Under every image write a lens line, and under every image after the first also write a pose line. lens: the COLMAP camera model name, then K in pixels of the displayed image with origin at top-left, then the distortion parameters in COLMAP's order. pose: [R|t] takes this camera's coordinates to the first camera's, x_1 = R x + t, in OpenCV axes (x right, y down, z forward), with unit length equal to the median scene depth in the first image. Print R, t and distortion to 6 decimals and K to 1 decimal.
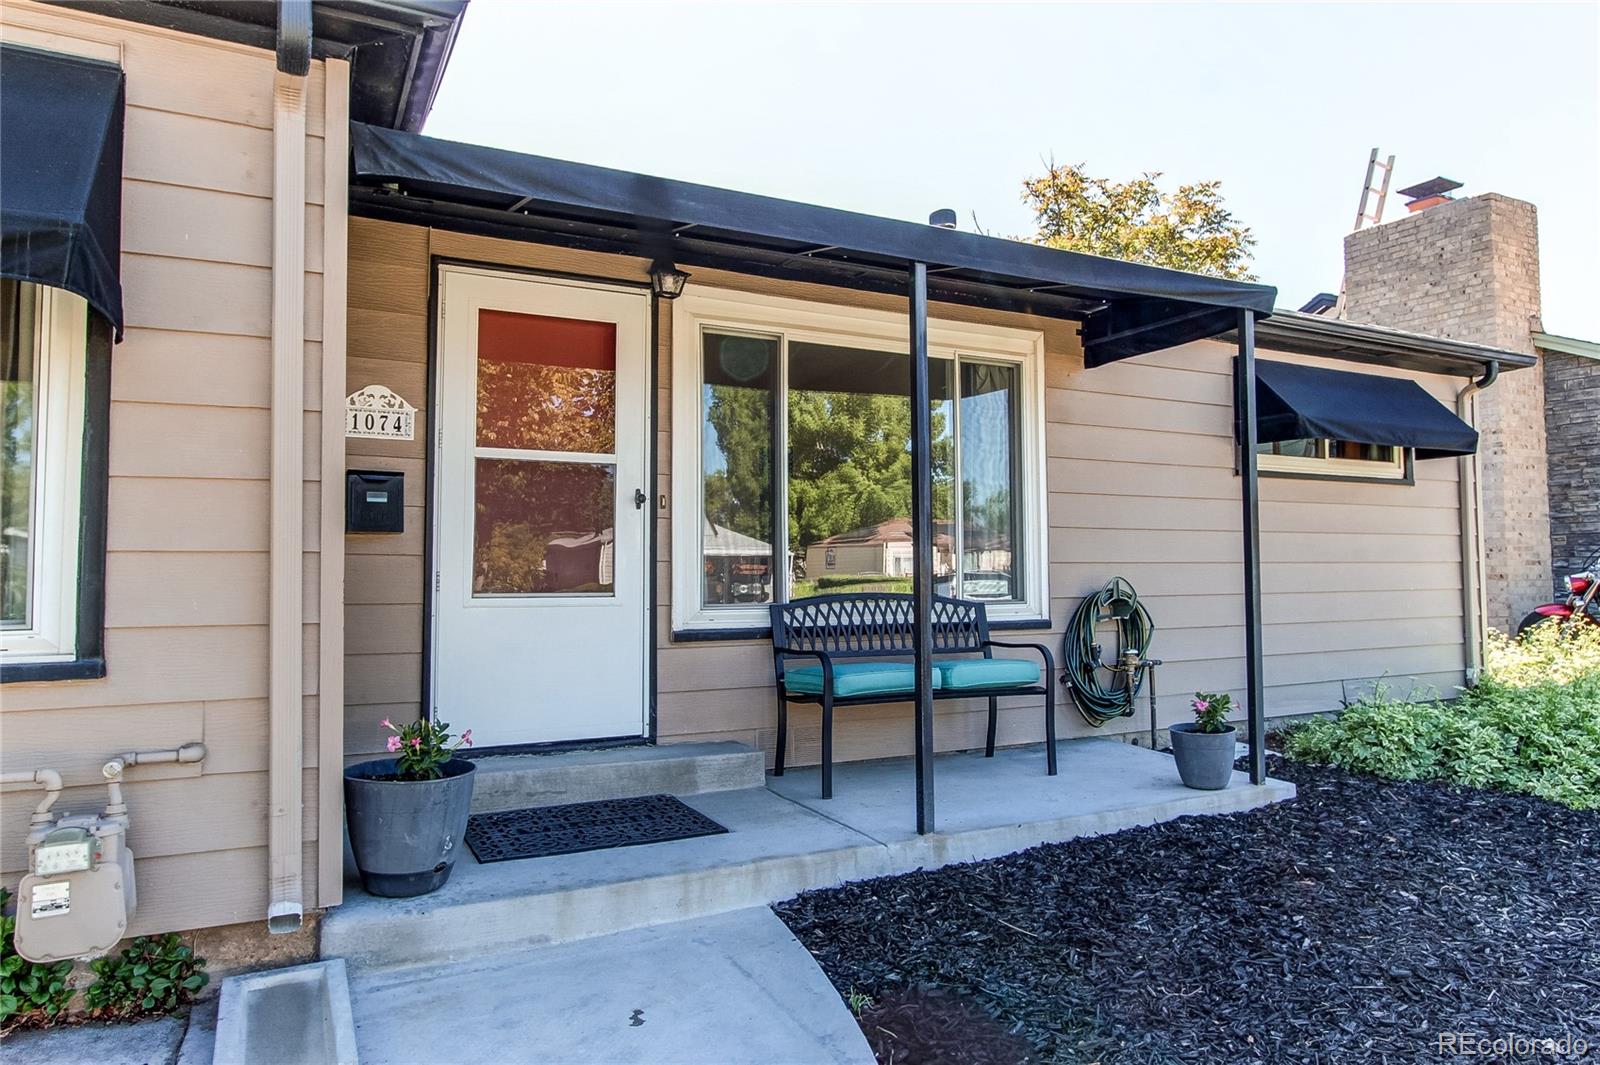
lens RADIAL K [[980.8, 0, 796.0], [0, 980.8, 524.9], [0, 0, 1]] dist [-0.001563, 0.000620]
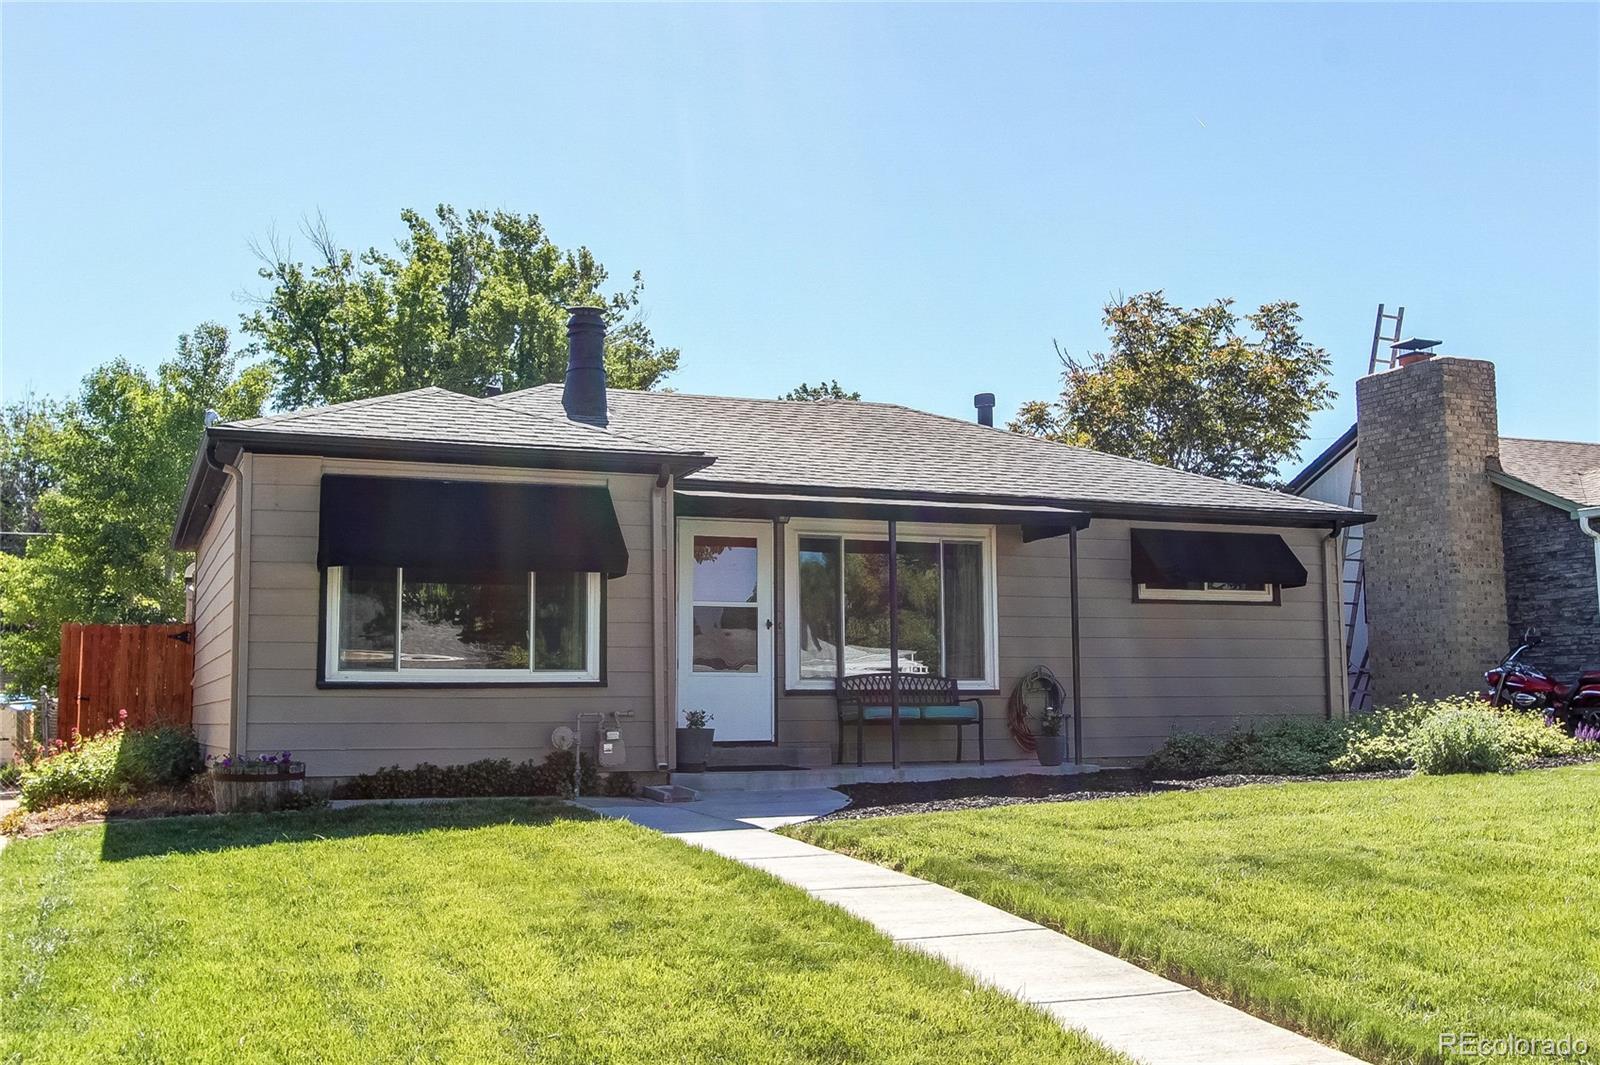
lens RADIAL K [[1486.8, 0, 802.6], [0, 1486.8, 526.1], [0, 0, 1]] dist [-0.007157, 0.000000]
pose [[0.994925, -0.018250, -0.098948, 0.137536], [0.010563, 0.996924, -0.077658, 0.006523], [0.100060, 0.076219, 0.992058, -1.297944]]
